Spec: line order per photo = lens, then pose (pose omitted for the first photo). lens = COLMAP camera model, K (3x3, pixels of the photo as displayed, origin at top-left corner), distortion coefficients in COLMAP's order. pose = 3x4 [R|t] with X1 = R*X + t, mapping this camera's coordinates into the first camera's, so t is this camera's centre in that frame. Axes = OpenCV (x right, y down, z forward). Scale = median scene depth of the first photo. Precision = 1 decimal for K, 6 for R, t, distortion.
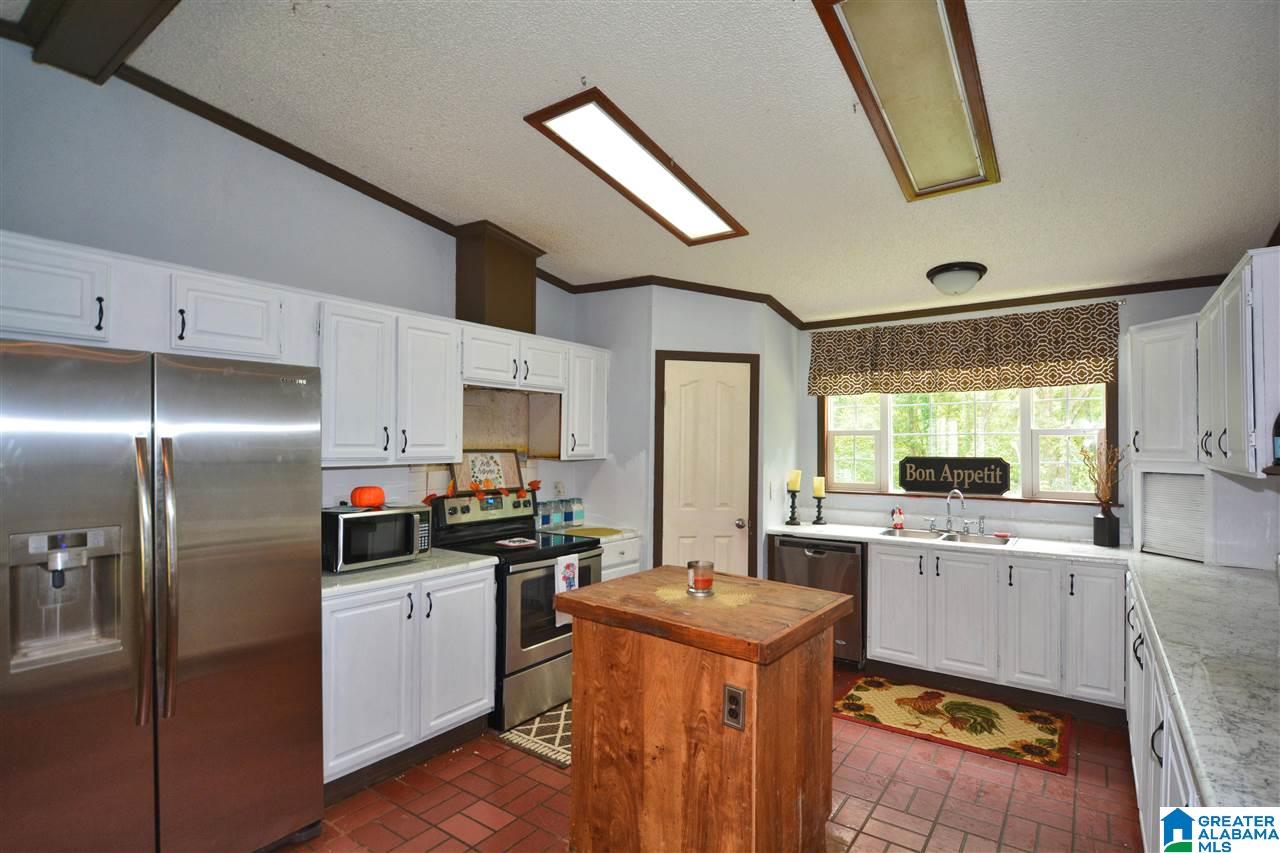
lens RADIAL K [[617.9, 0, 640.2], [0, 617.9, 431.5], [0, 0, 1]] dist [0.004585, -0.007800]
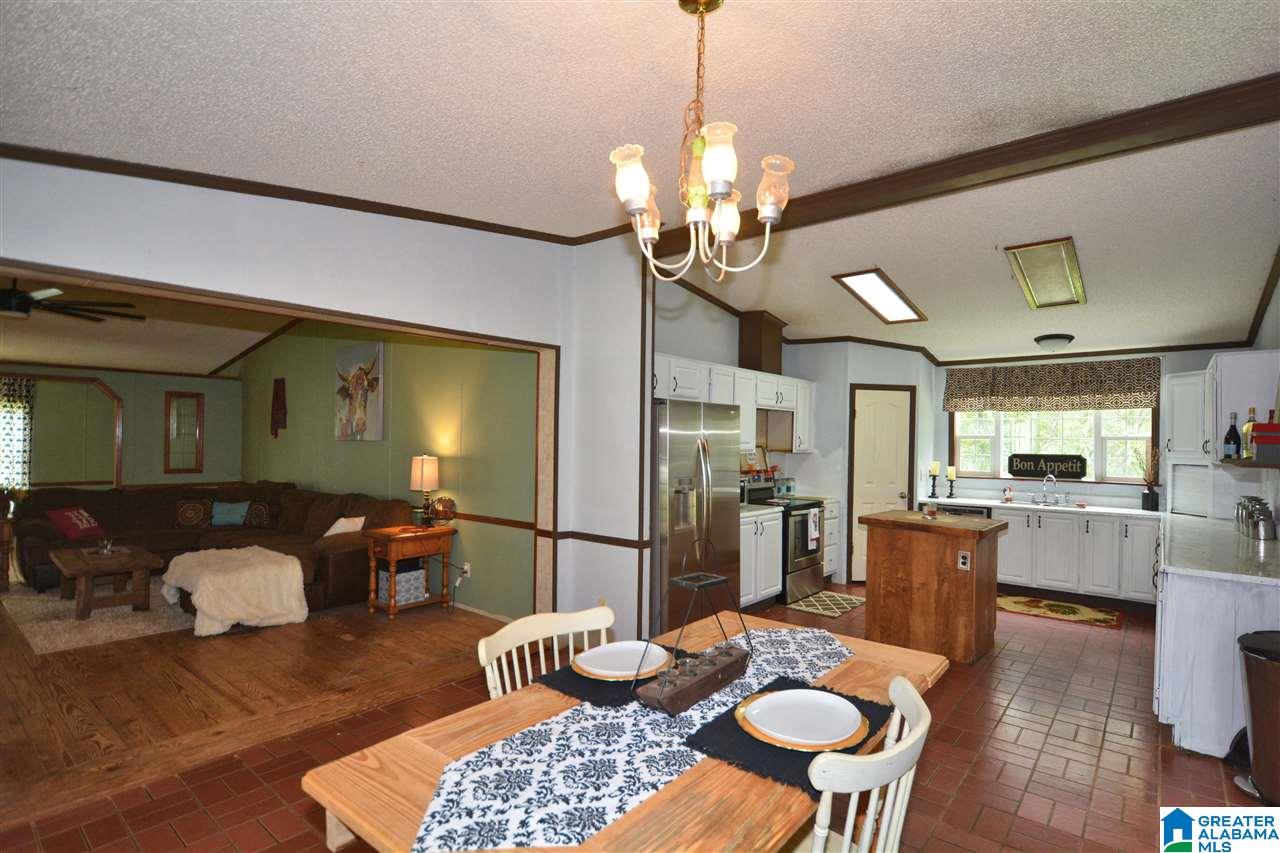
lens RADIAL K [[617.9, 0, 639.9], [0, 617.9, 431.3], [0, 0, 1]] dist [0.004585, -0.007800]
pose [[0.997172, 0.009825, -0.074507, -0.430294], [-0.009402, 0.999938, 0.006024, -0.016300], [0.074562, -0.005307, 0.997202, -0.668364]]
